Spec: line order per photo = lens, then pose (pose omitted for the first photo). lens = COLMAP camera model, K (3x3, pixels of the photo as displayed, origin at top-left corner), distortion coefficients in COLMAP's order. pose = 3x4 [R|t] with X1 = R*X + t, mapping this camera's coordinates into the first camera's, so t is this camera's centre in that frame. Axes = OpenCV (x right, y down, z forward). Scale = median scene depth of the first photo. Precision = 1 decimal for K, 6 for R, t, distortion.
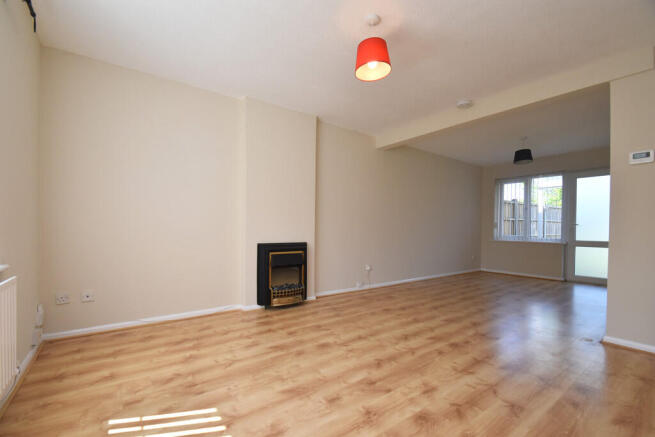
lens RADIAL K [[286.7, 0, 320.9], [0, 286.7, 229.6], [0, 0, 1]] dist [-0.013054, -0.000785]
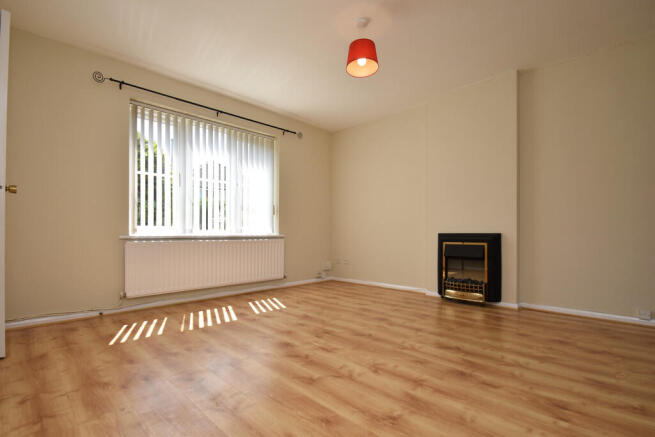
lens RADIAL K [[314.9, 0, 323.1], [0, 314.9, 232.9], [0, 0, 1]] dist [-0.001062, -0.000199]
pose [[0.171310, -0.008832, -0.985178, 1.025716], [-0.010543, 0.999886, -0.010797, 0.080797], [0.985161, 0.012237, 0.171198, 0.501452]]
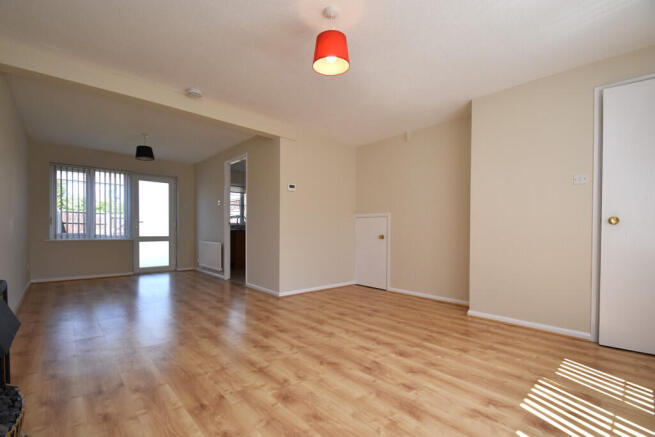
lens RADIAL K [[286.7, 0, 320.9], [0, 286.7, 229.6], [0, 0, 1]] dist [-0.013054, -0.000785]
pose [[-0.107741, -0.015178, 0.994063, -0.601755], [-0.000903, 0.999885, 0.015169, -0.011704], [-0.994179, 0.000736, -0.107742, 0.875961]]
